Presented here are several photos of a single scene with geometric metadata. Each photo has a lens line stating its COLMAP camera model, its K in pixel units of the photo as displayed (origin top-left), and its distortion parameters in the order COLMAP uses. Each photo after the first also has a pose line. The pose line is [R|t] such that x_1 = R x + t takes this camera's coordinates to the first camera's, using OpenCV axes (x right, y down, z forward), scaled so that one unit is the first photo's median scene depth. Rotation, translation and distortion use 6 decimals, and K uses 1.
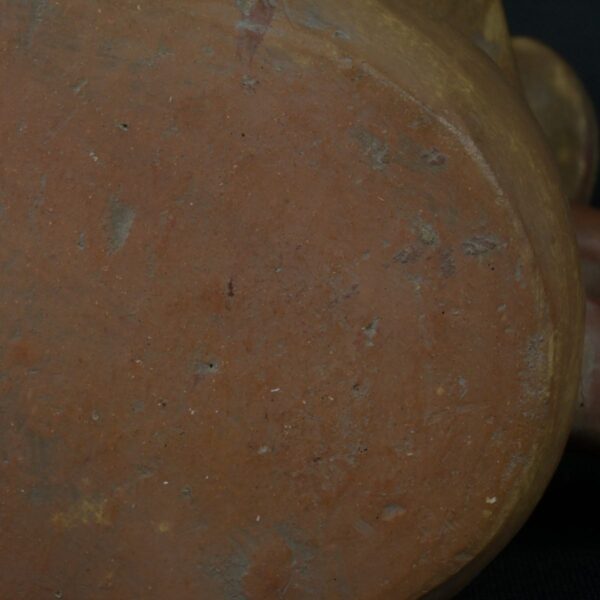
lens RADIAL K [[1944.7, 0, 299.5], [0, 1944.7, 299.7], [0, 0, 1]] dist [0.011064, 0.000000]
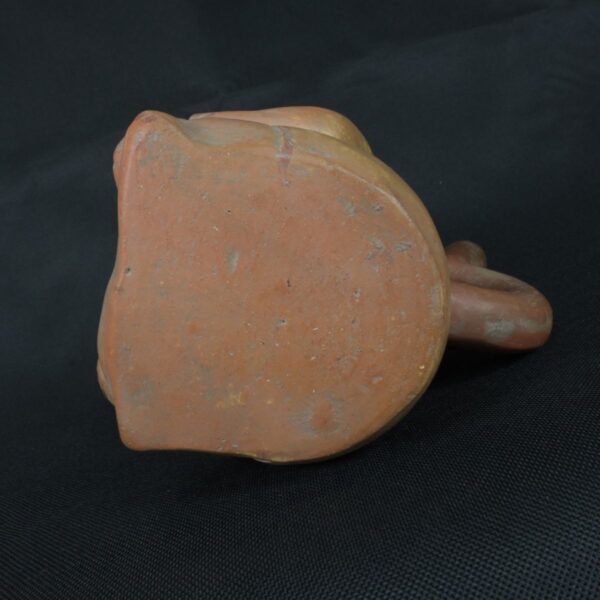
lens RADIAL K [[608.3, 0, 302.2], [0, 608.3, 301.0], [0, 0, 1]] dist [-0.009476, 0.000000]
pose [[0.990136, -0.130155, 0.051862, -0.057456], [0.132626, 0.990030, -0.047448, 0.046482], [-0.045169, 0.053859, 0.997526, 0.345741]]
